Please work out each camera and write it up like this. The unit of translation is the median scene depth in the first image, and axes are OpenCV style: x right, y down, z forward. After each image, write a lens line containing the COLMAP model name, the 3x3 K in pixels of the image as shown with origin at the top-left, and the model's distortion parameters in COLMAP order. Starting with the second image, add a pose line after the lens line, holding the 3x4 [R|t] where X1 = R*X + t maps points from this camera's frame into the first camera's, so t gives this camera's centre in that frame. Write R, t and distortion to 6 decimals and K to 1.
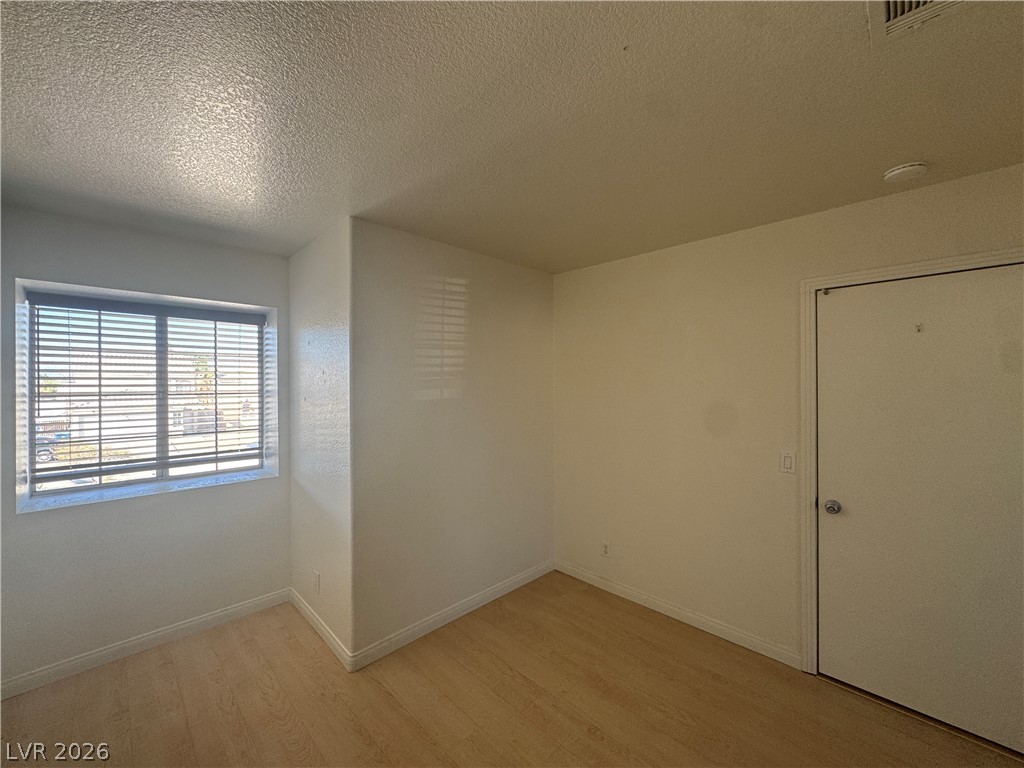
lens RADIAL K [[408.5, 0, 513.1], [0, 408.5, 379.0], [0, 0, 1]] dist [-0.003610, 0.000607]
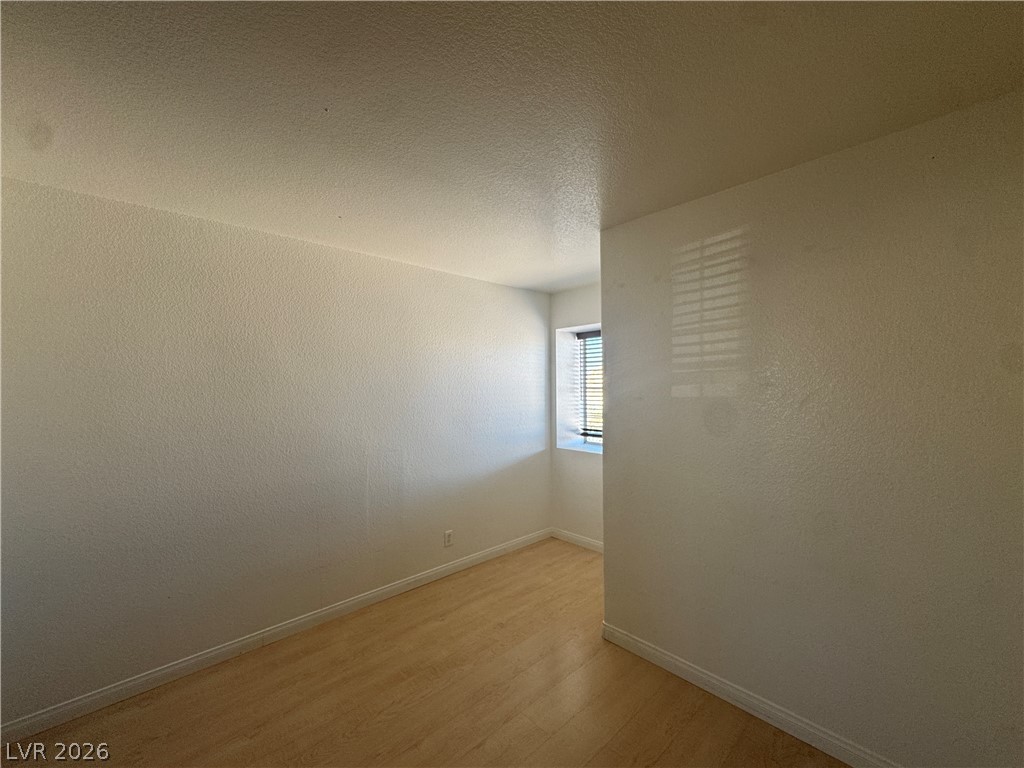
lens RADIAL K [[408.5, 0, 512.0], [0, 408.5, 384.2], [0, 0, 1]] dist [-0.003610, 0.000607]
pose [[-0.004673, -0.007880, -0.999958, 0.608843], [0.009598, 0.999923, -0.007924, 0.027154], [0.999943, -0.009635, -0.004597, 0.639849]]
